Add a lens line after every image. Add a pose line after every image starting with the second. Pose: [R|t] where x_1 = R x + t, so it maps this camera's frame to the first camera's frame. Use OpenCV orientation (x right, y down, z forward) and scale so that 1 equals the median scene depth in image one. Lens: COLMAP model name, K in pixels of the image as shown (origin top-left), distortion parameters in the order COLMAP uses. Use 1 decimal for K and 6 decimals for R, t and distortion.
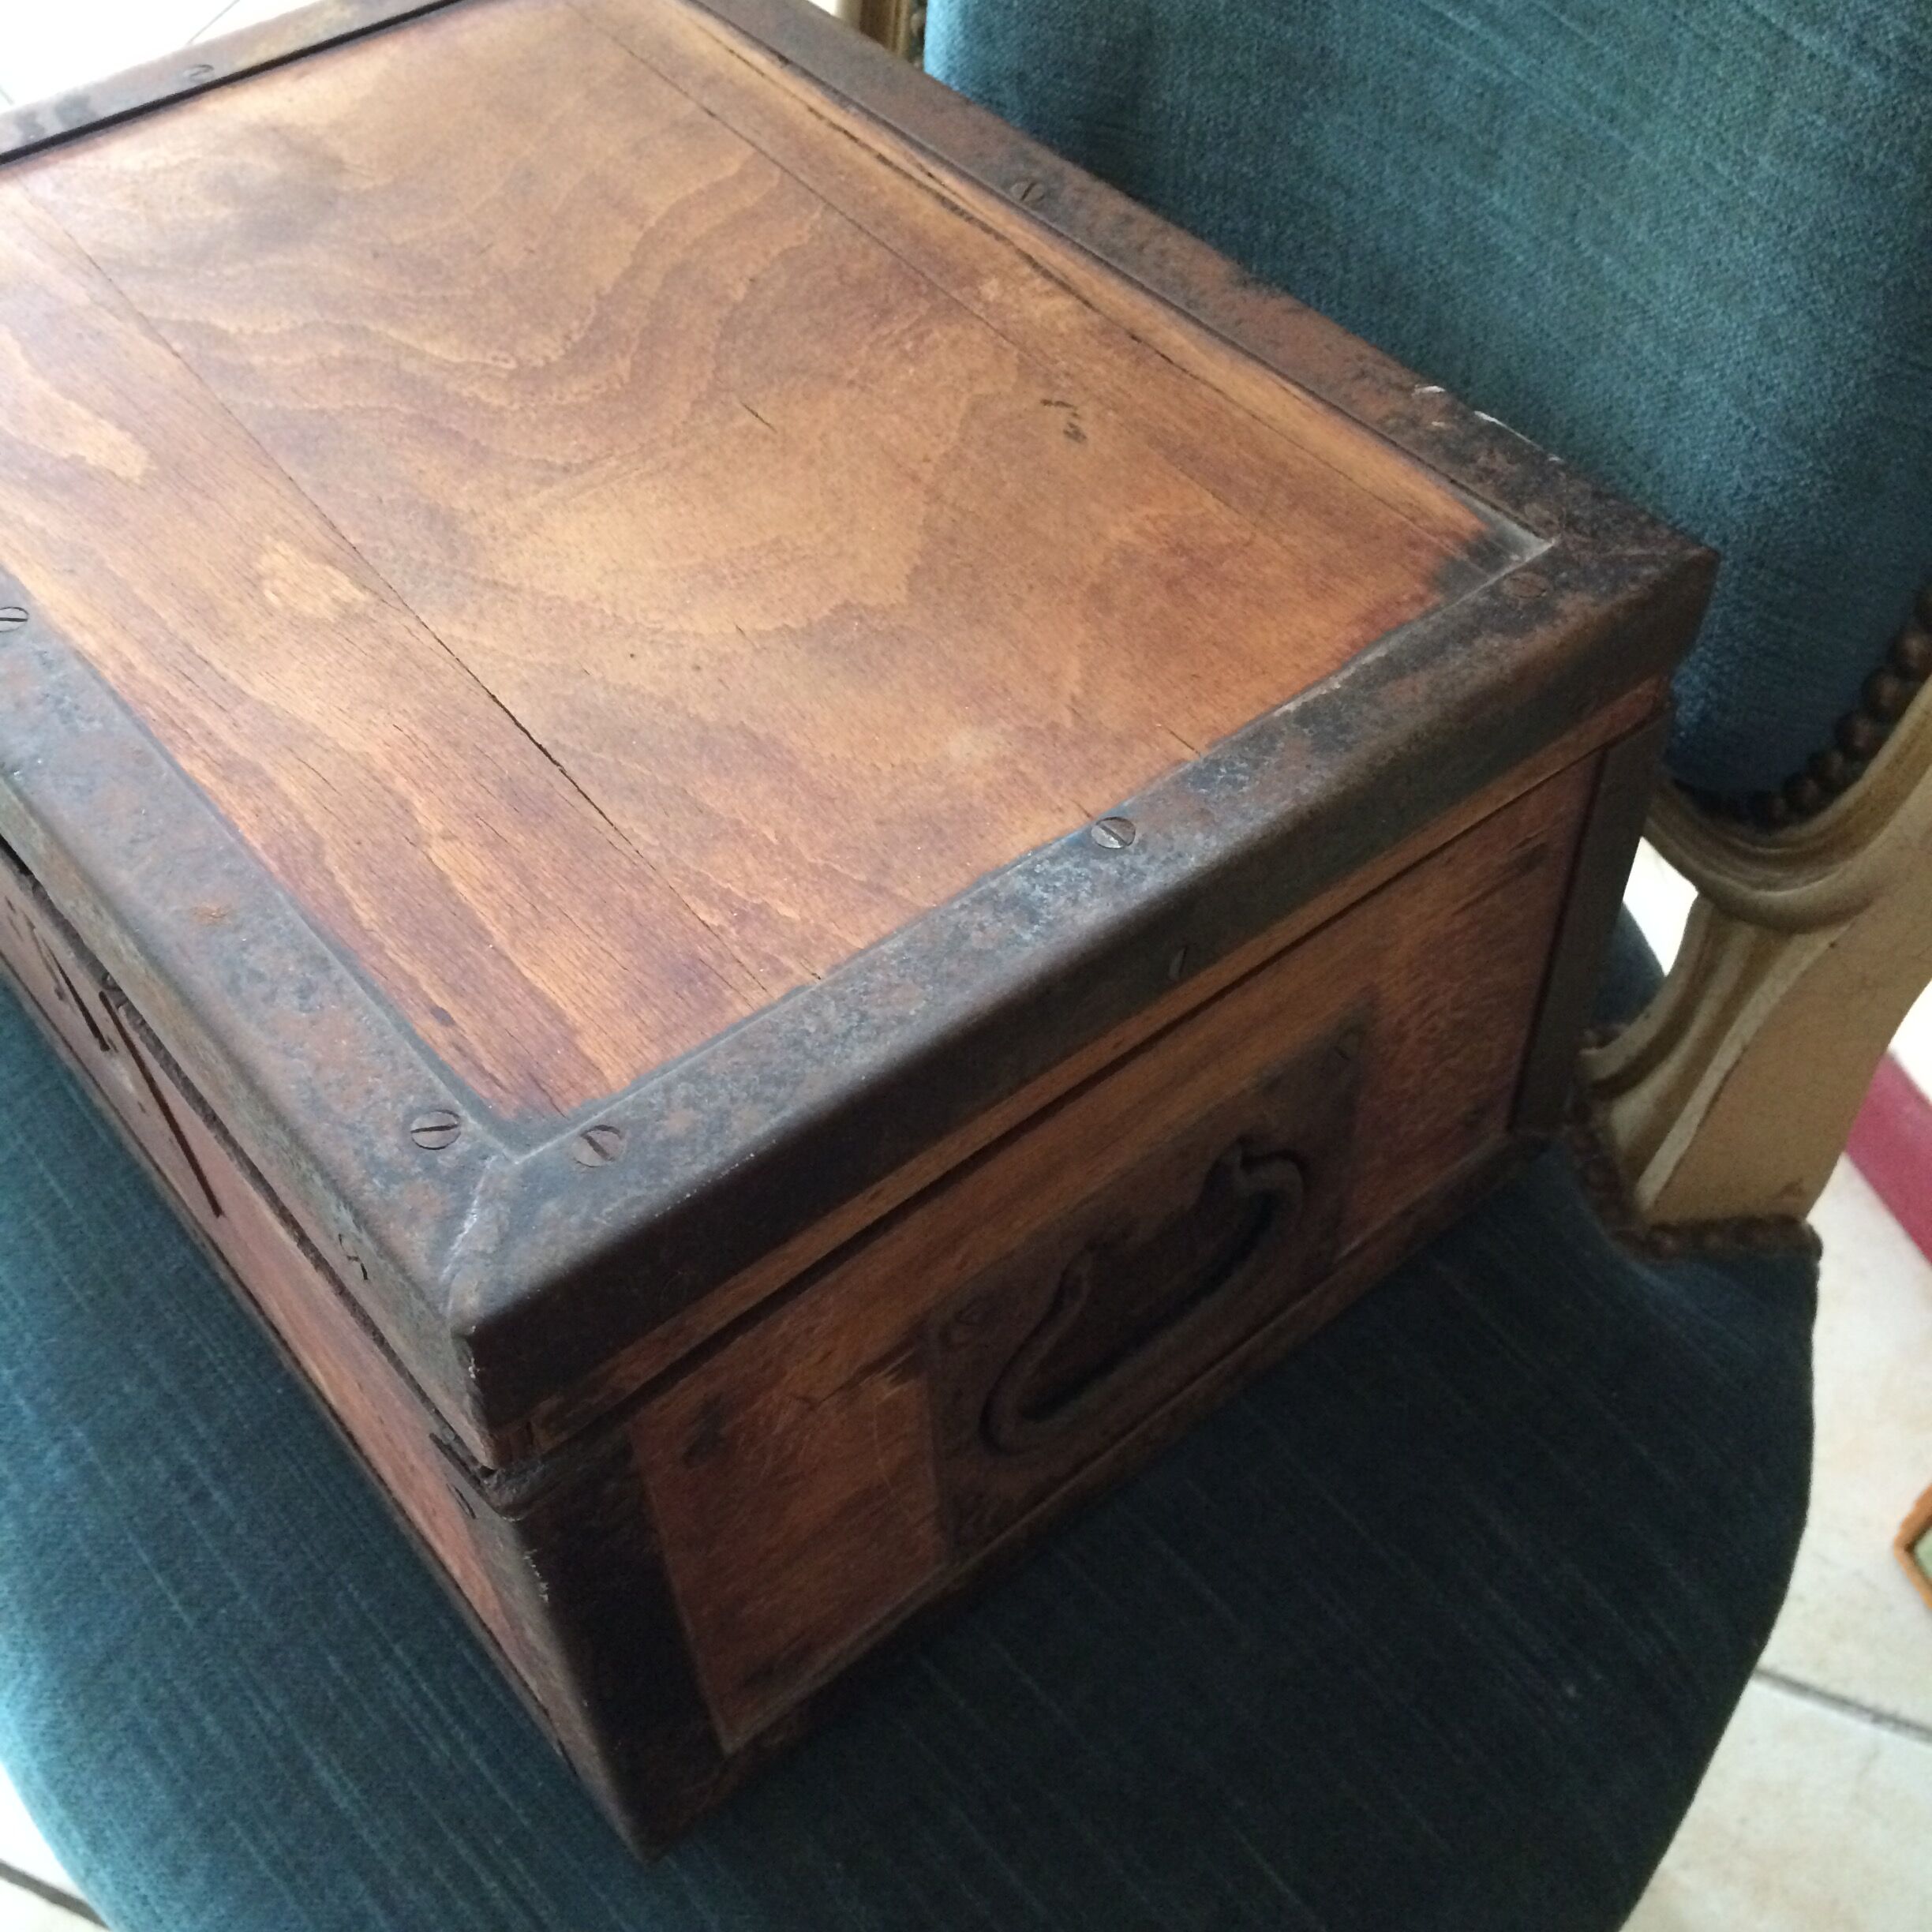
lens RADIAL K [[2279.1, 0, 966.0], [0, 2279.1, 966.0], [0, 0, 1]] dist [0.040479, -0.027425]
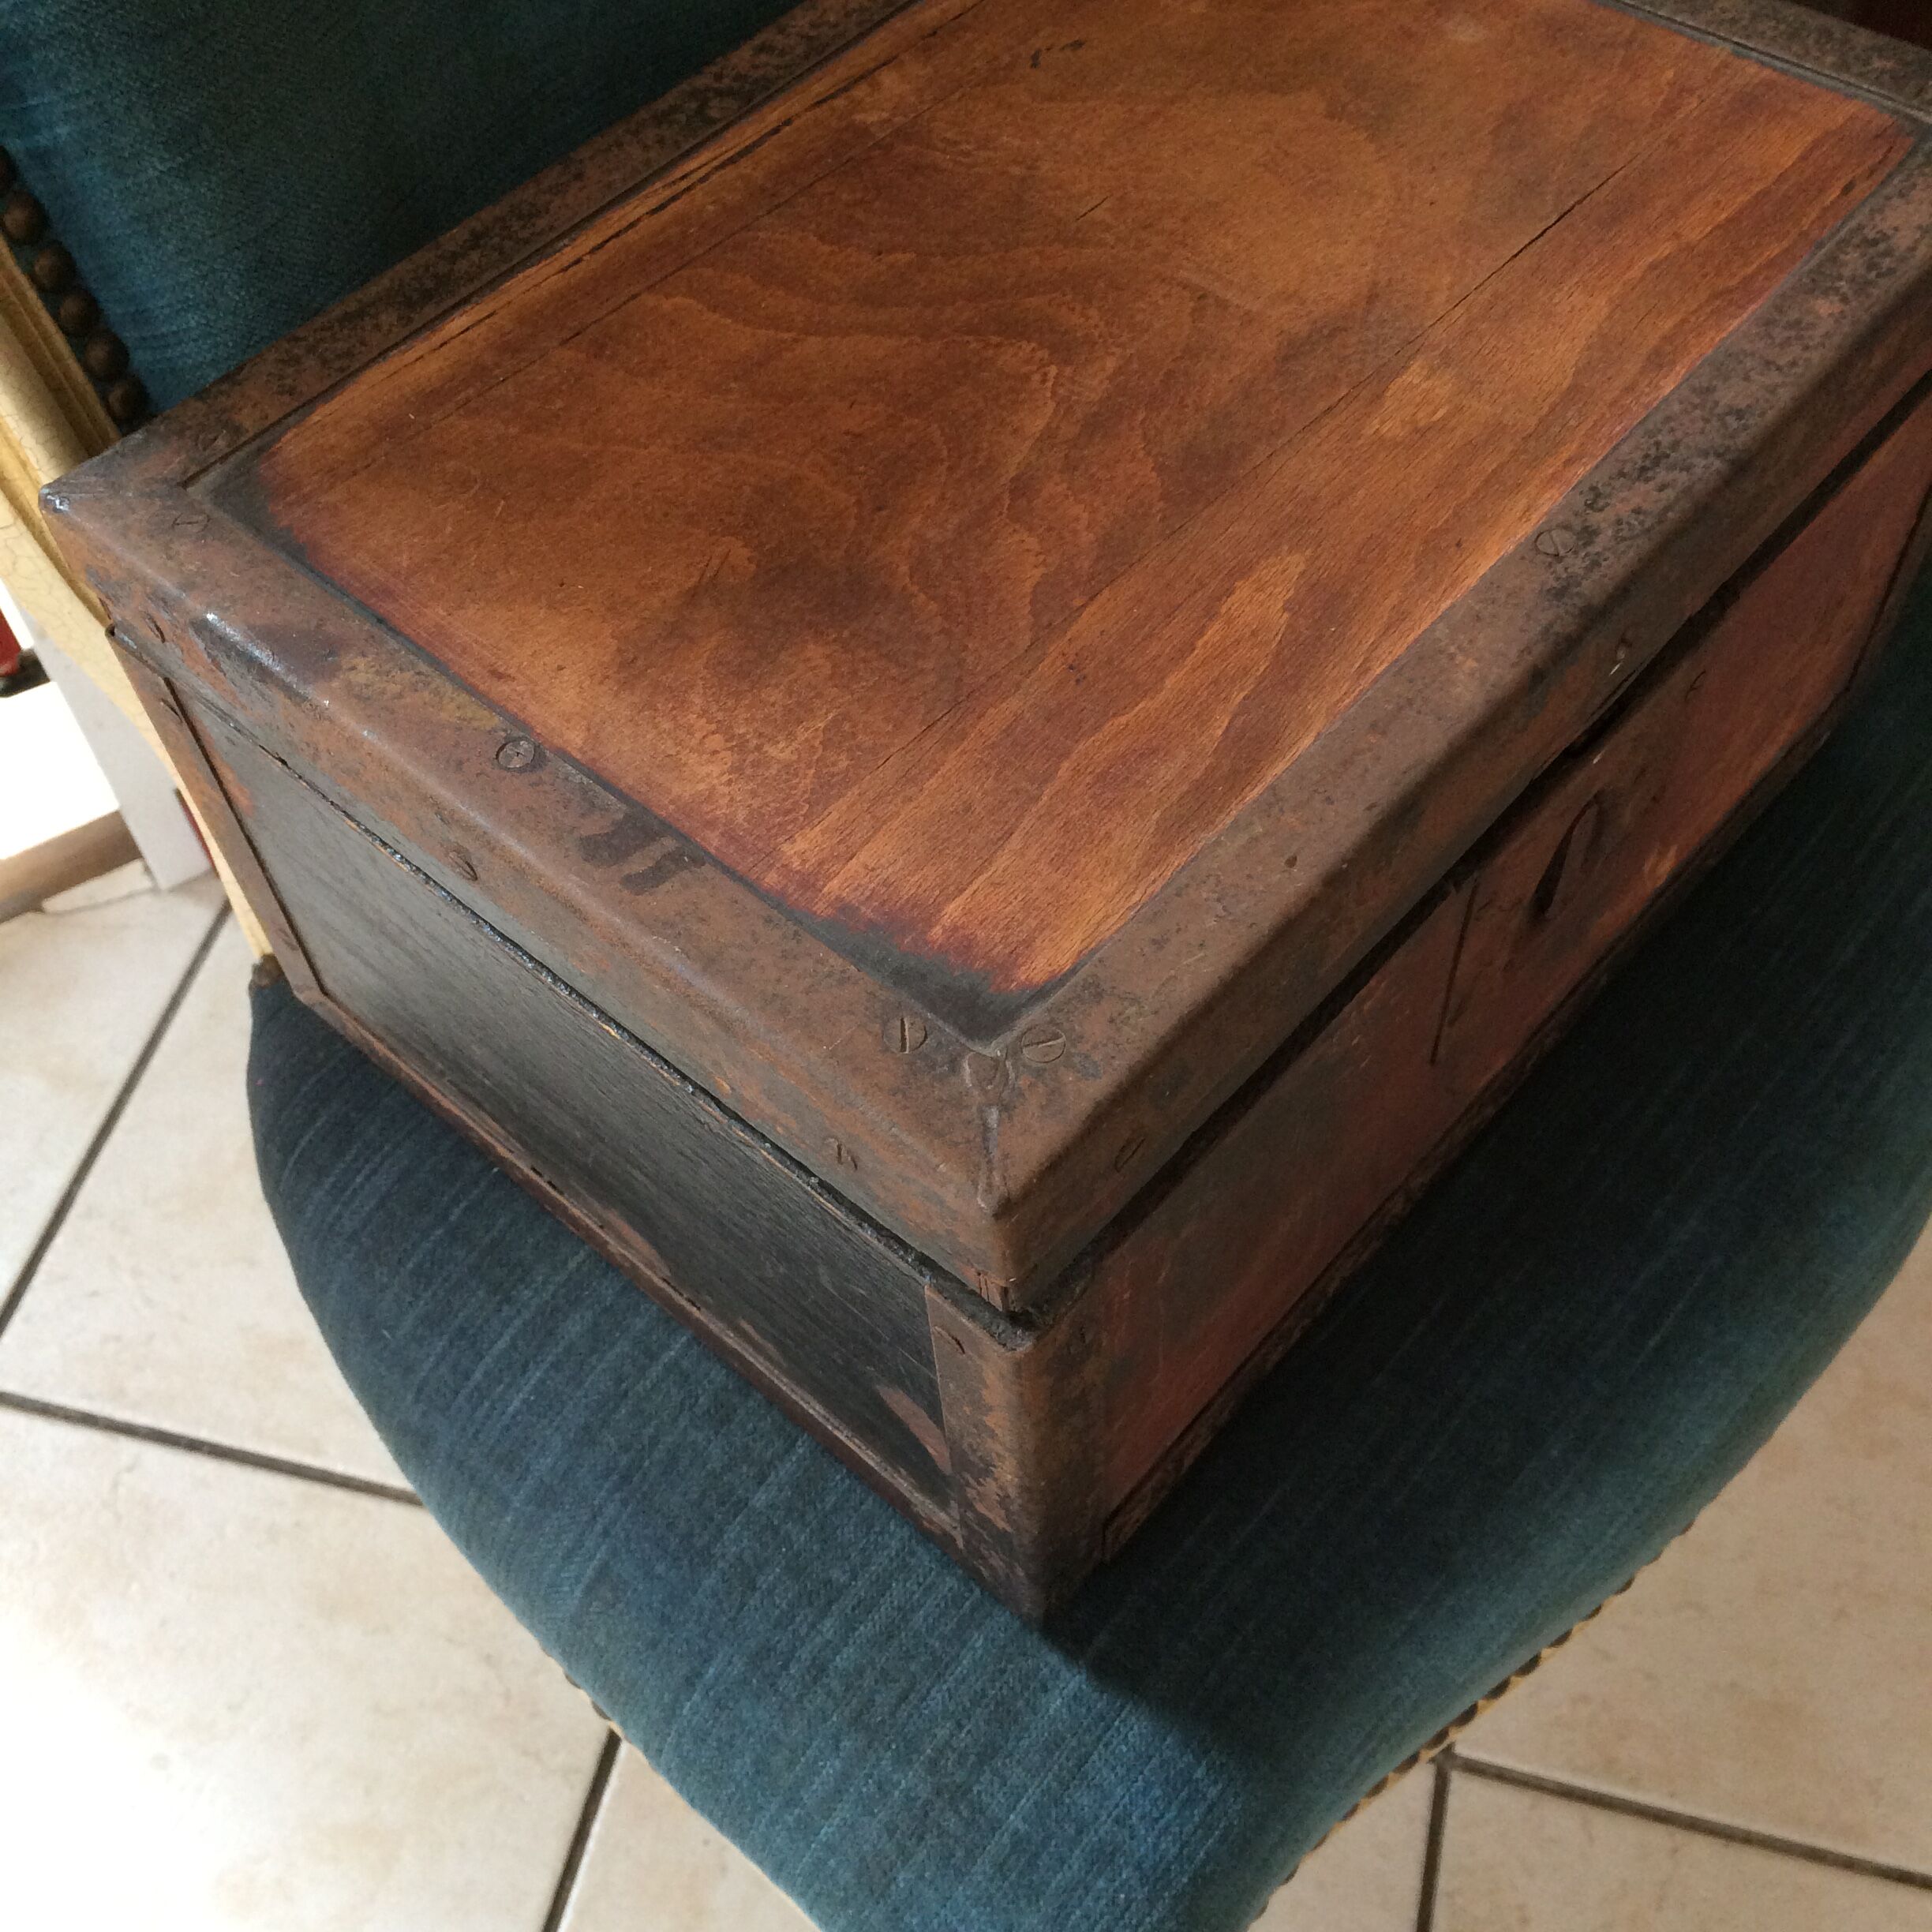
lens RADIAL K [[2257.8, 0, 986.8], [0, 2257.8, 986.1], [0, 0, 1]] dist [0.120569, -0.251434]
pose [[-0.157028, -0.787396, 0.596112, -1.080473], [0.779012, 0.272249, 0.564818, -0.830974], [-0.607027, 0.553071, 0.570640, 0.611701]]
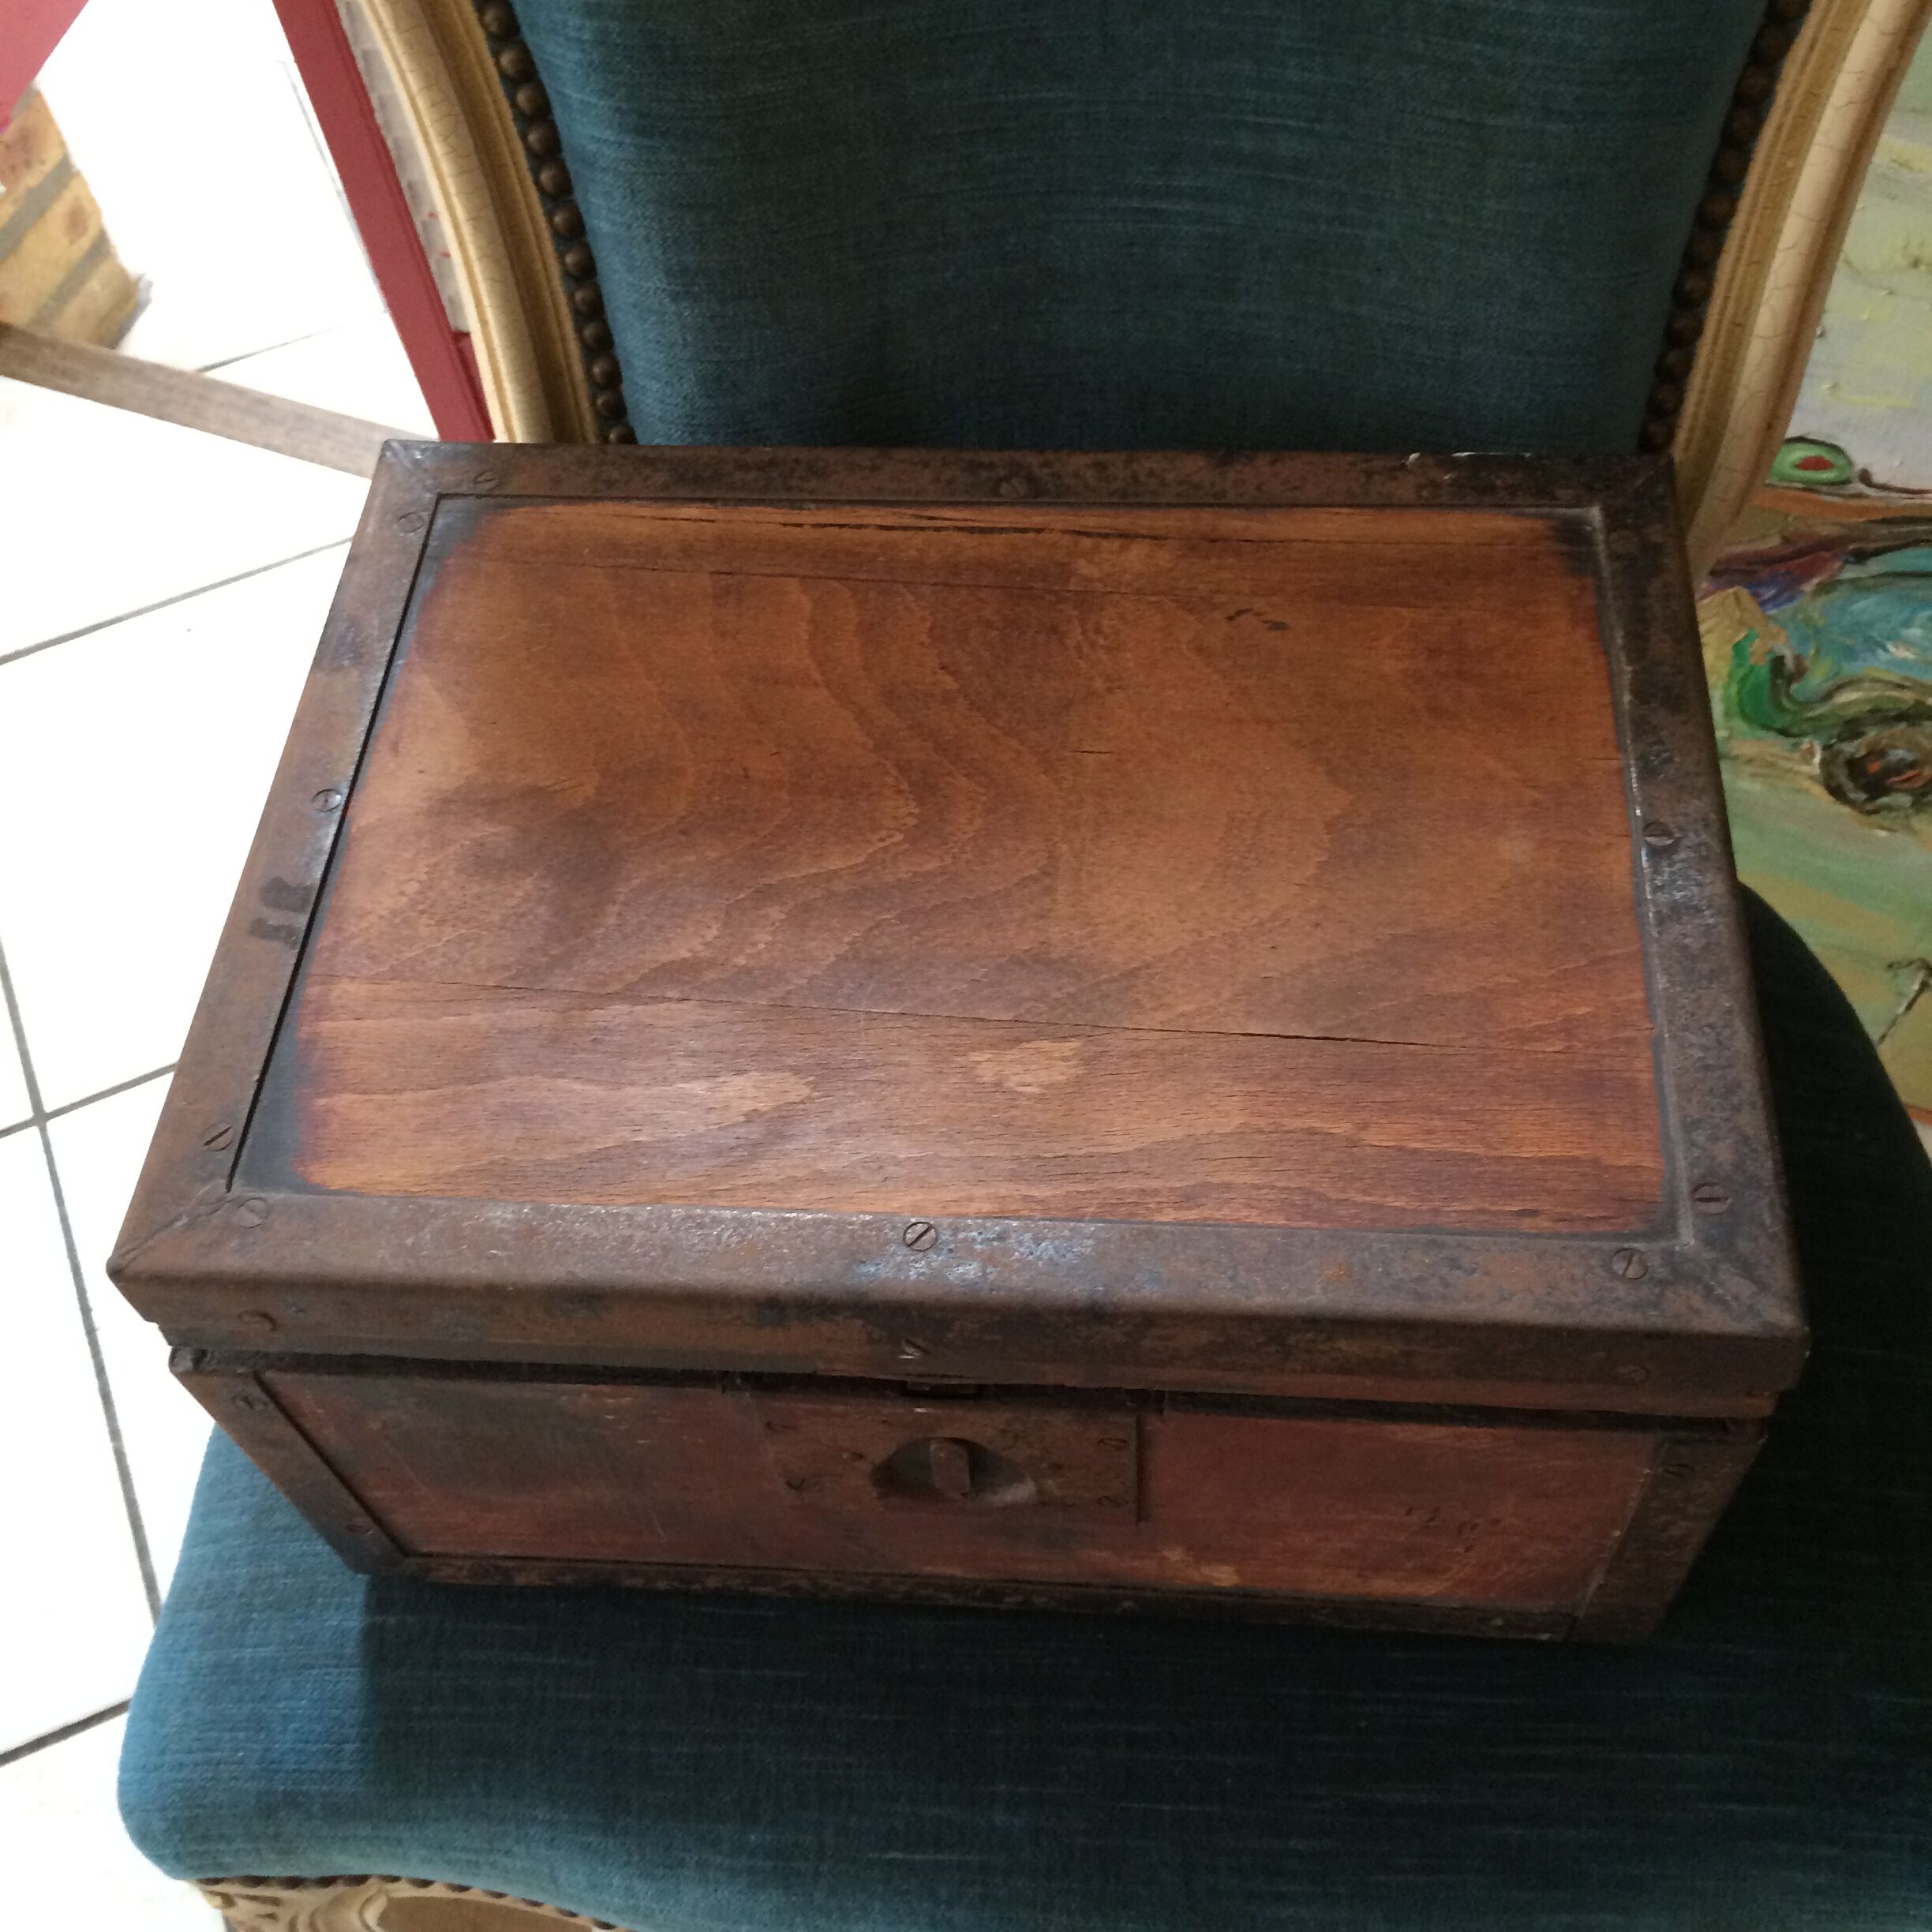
lens RADIAL K [[2279.1, 0, 966.0], [0, 2279.1, 966.0], [0, 0, 1]] dist [0.040479, -0.027425]
pose [[0.691534, -0.607833, 0.390281, -0.720560], [0.577210, 0.789831, 0.207352, -0.459283], [-0.434292, 0.081884, 0.897043, -0.097627]]
